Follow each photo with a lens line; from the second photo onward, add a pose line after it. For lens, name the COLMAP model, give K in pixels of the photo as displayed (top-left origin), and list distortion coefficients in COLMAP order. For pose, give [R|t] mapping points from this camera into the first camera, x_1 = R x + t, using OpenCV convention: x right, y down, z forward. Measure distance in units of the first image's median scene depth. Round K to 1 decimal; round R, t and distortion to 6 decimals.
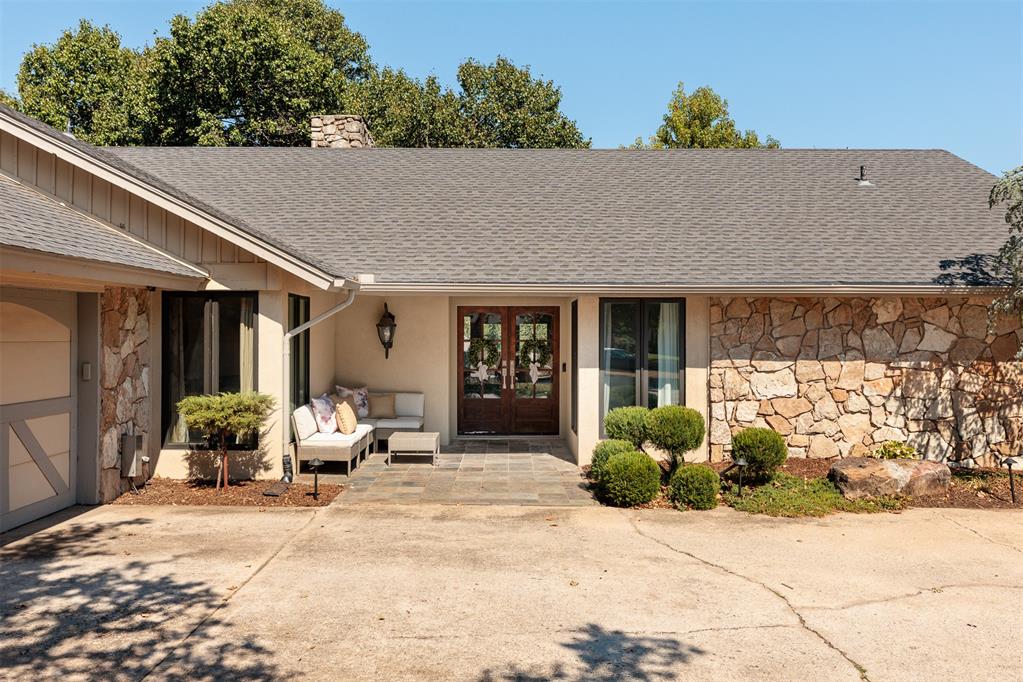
lens RADIAL K [[862.2, 0, 509.6], [0, 862.2, 325.8], [0, 0, 1]] dist [0.004279, -0.005751]
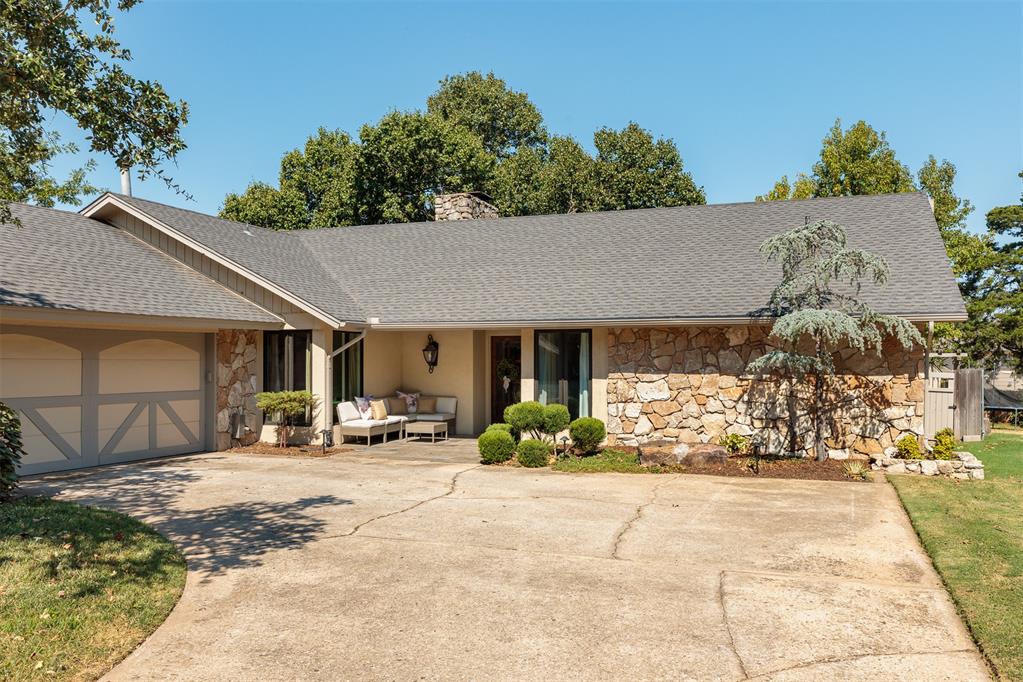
lens RADIAL K [[854.6, 0, 519.8], [0, 854.6, 358.8], [0, 0, 1]] dist [-0.006918, -0.002209]
pose [[0.939385, -0.003550, -0.342845, 0.575199], [0.006160, 0.999960, 0.006524, 0.006409], [0.342808, -0.008241, 0.939369, -0.351091]]
